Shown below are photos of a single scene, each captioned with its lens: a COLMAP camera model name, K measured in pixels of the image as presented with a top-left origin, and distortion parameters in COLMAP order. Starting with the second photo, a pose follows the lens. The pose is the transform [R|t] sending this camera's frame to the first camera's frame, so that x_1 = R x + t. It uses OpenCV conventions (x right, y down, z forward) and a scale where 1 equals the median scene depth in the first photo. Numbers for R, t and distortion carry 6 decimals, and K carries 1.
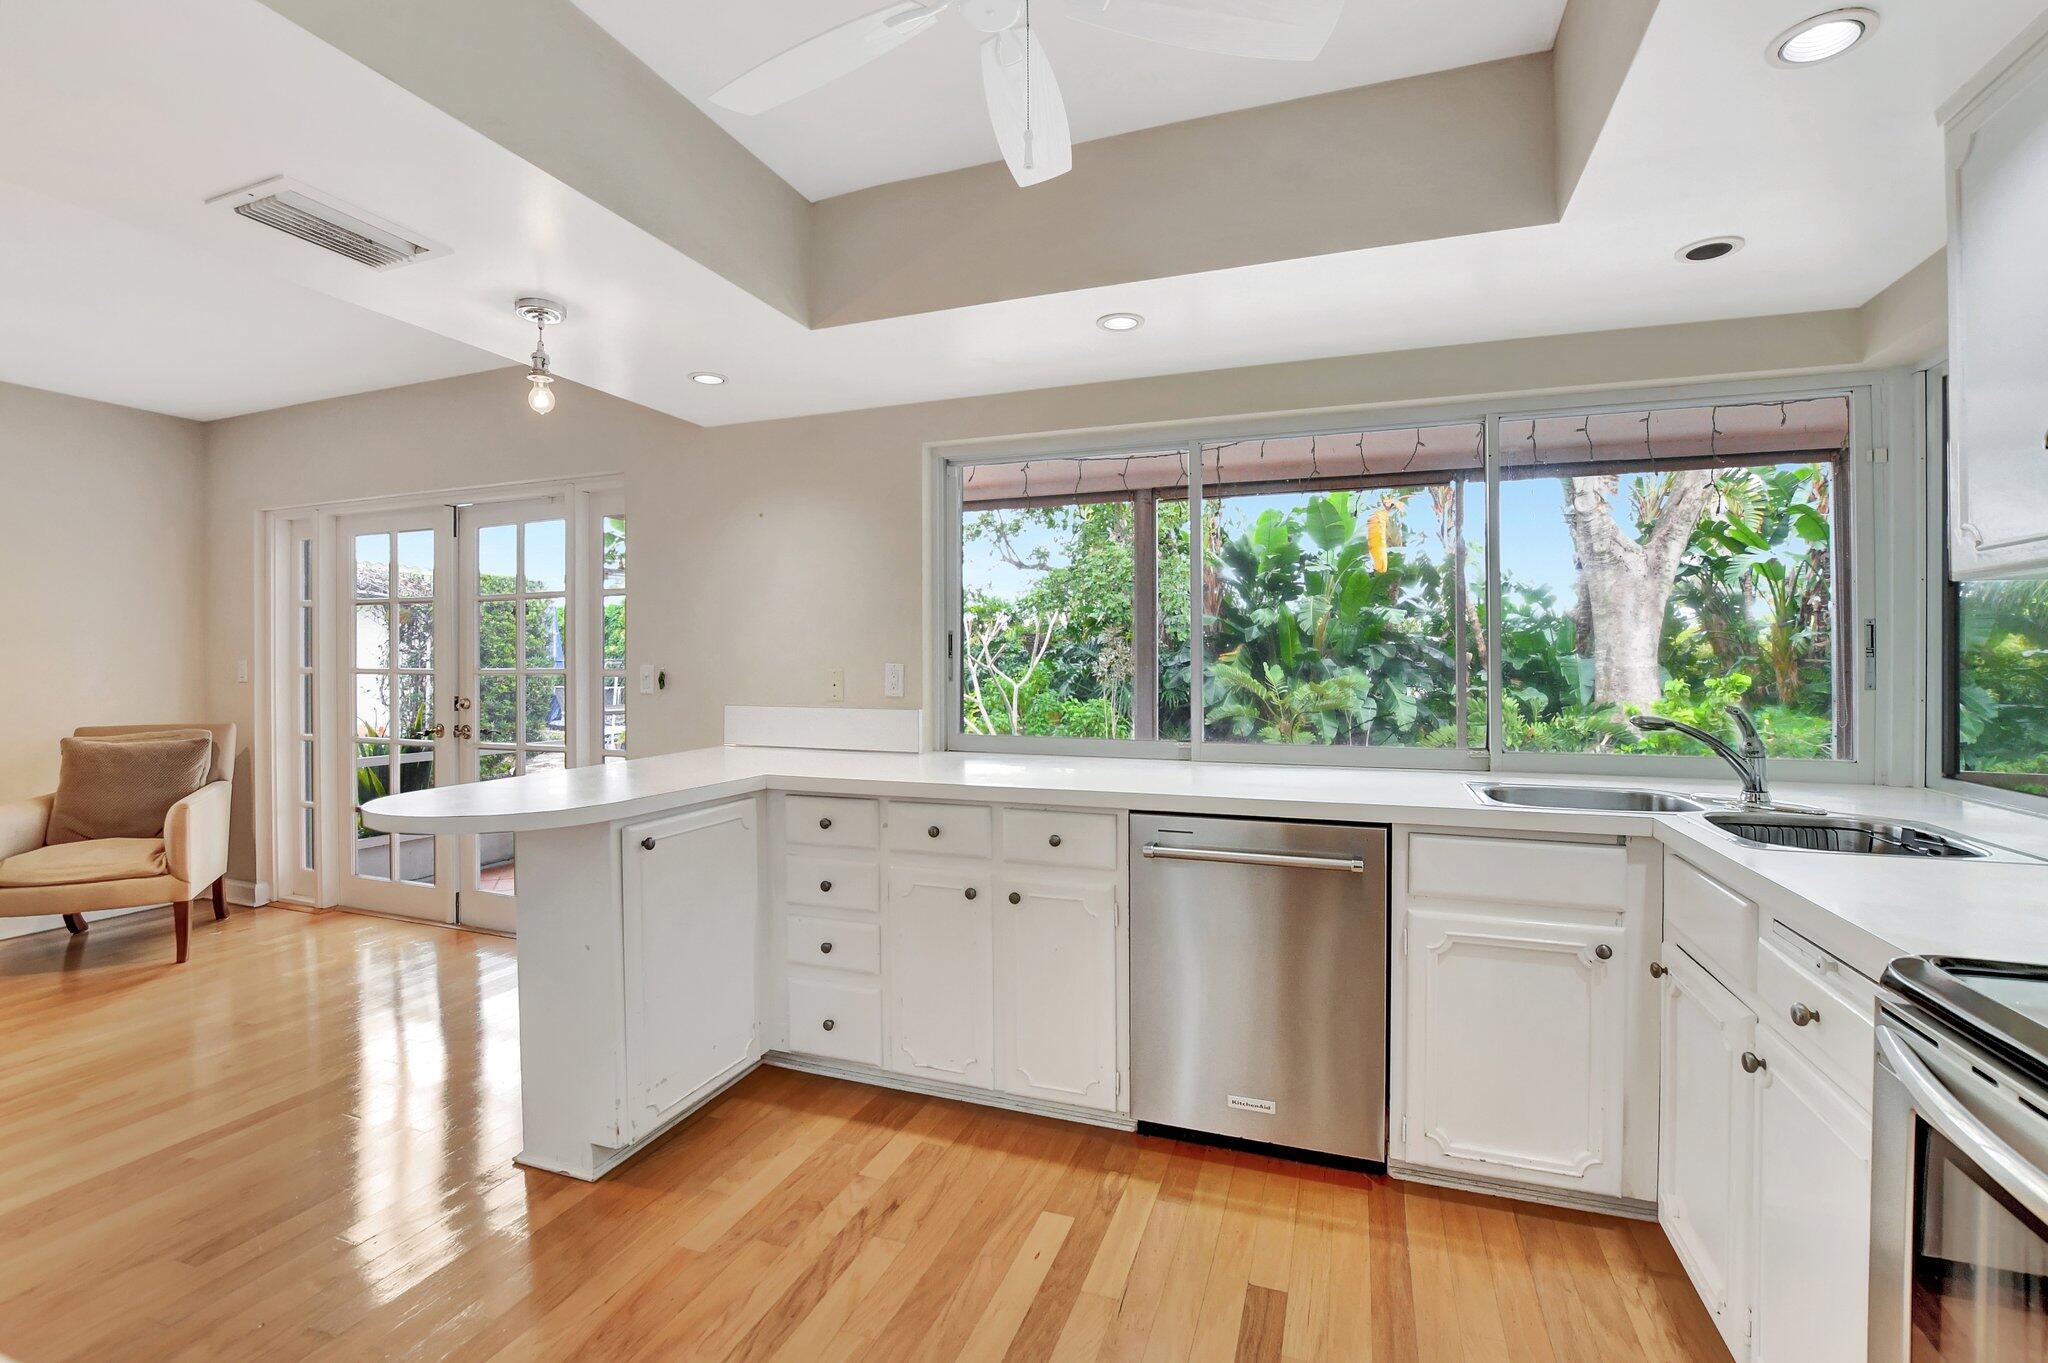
lens RADIAL K [[929.9, 0, 1014.5], [0, 929.9, 666.3], [0, 0, 1]] dist [-0.034282, 0.000236]
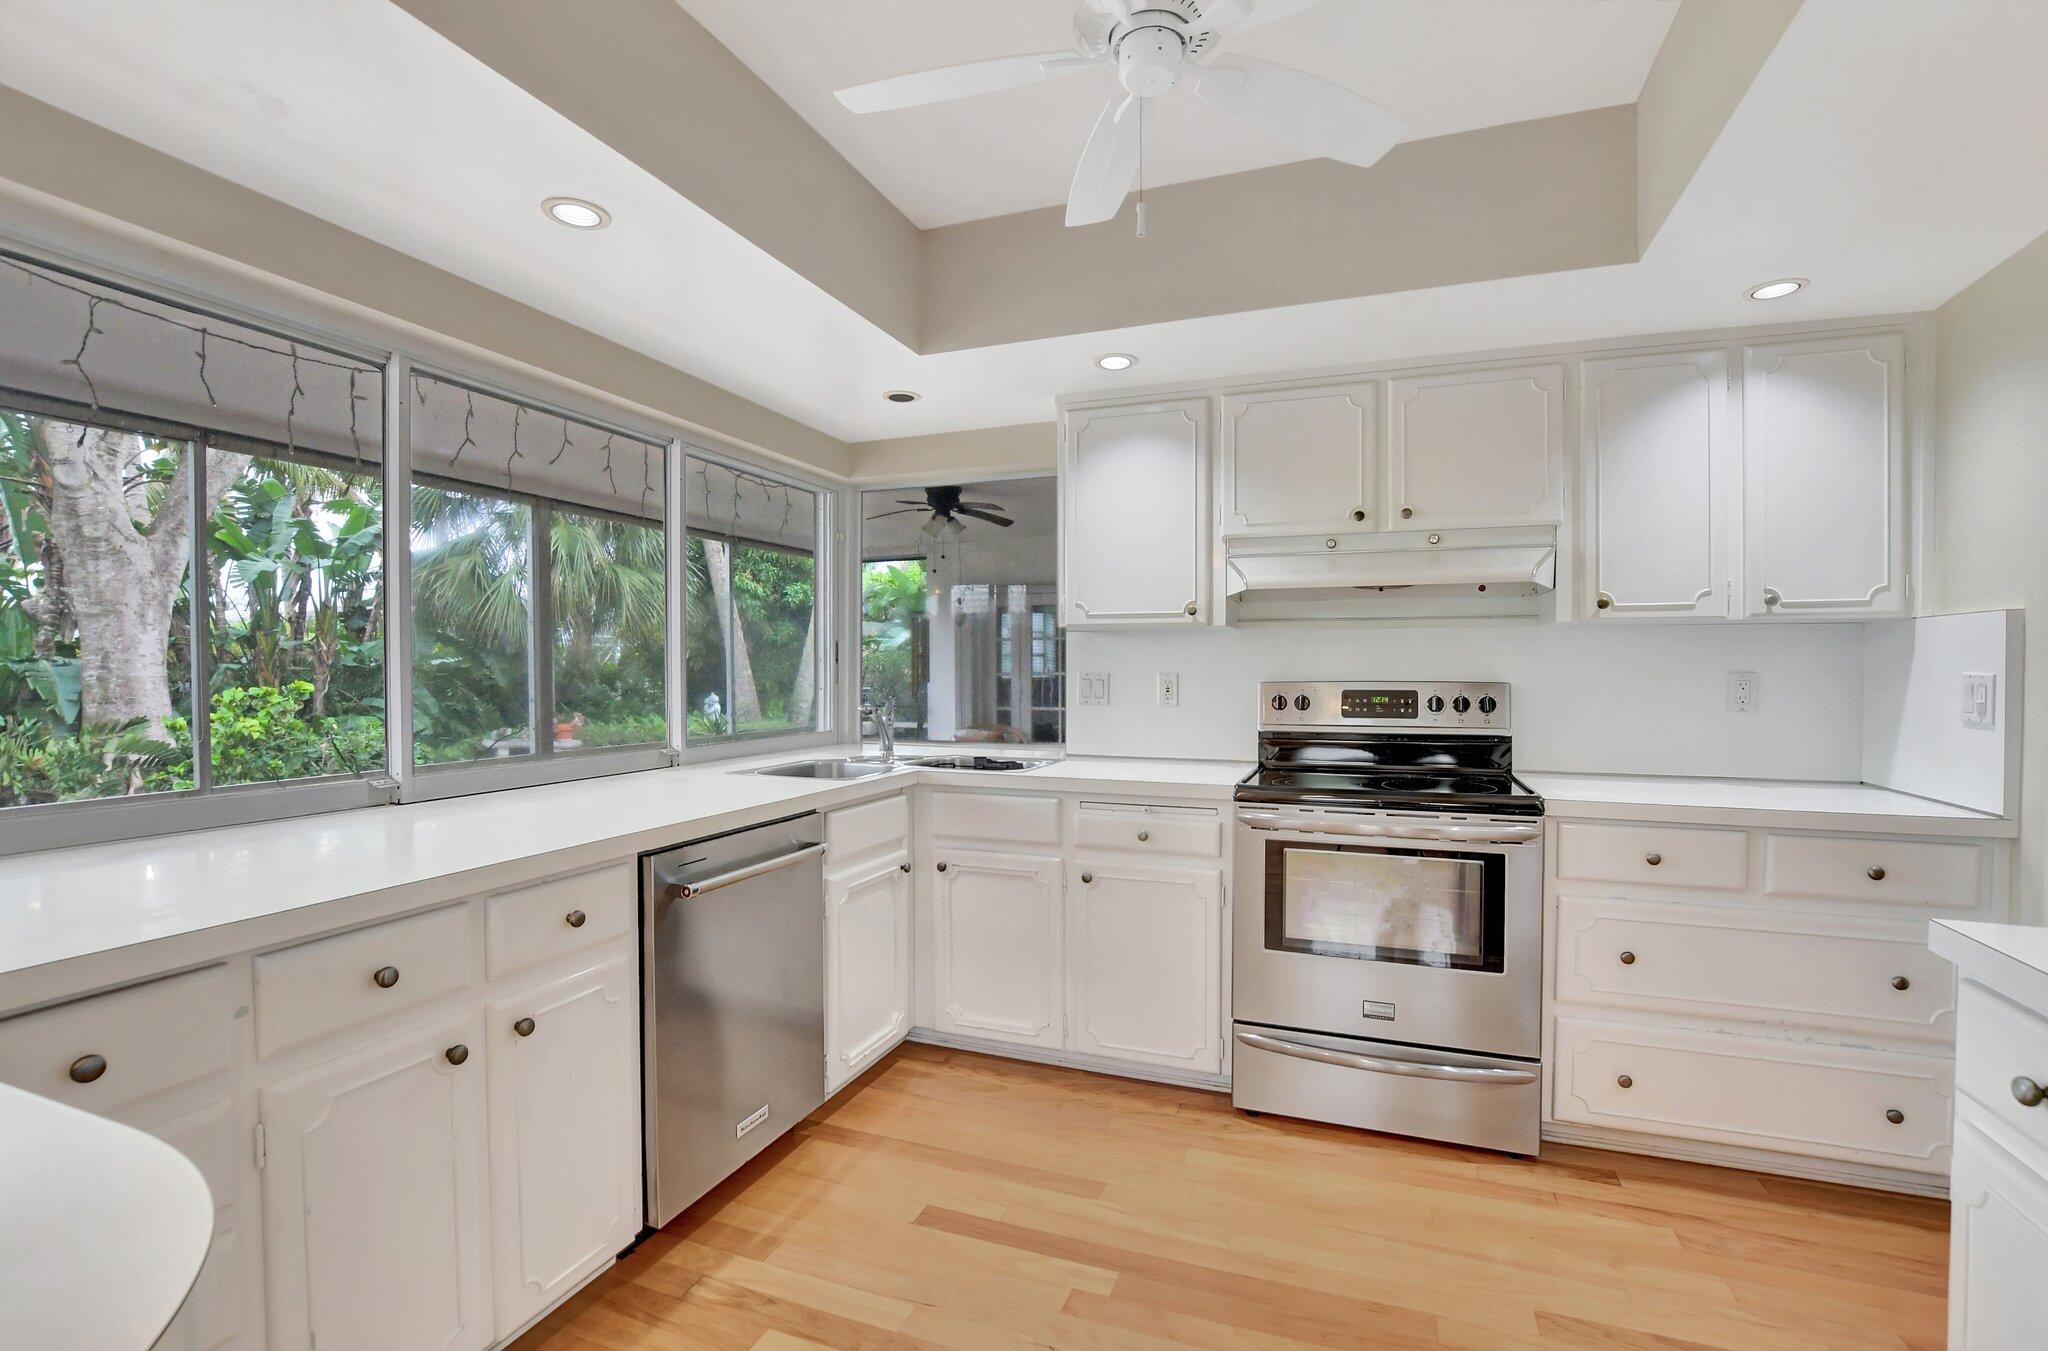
lens RADIAL K [[905.3, 0, 1027.7], [0, 905.3, 673.0], [0, 0, 1]] dist [-0.030475, 0.000050]
pose [[0.000299, -0.006897, 0.999976, -0.412827], [0.009098, 0.999935, 0.006894, -0.000210], [-0.999959, 0.009096, 0.000362, 0.424532]]
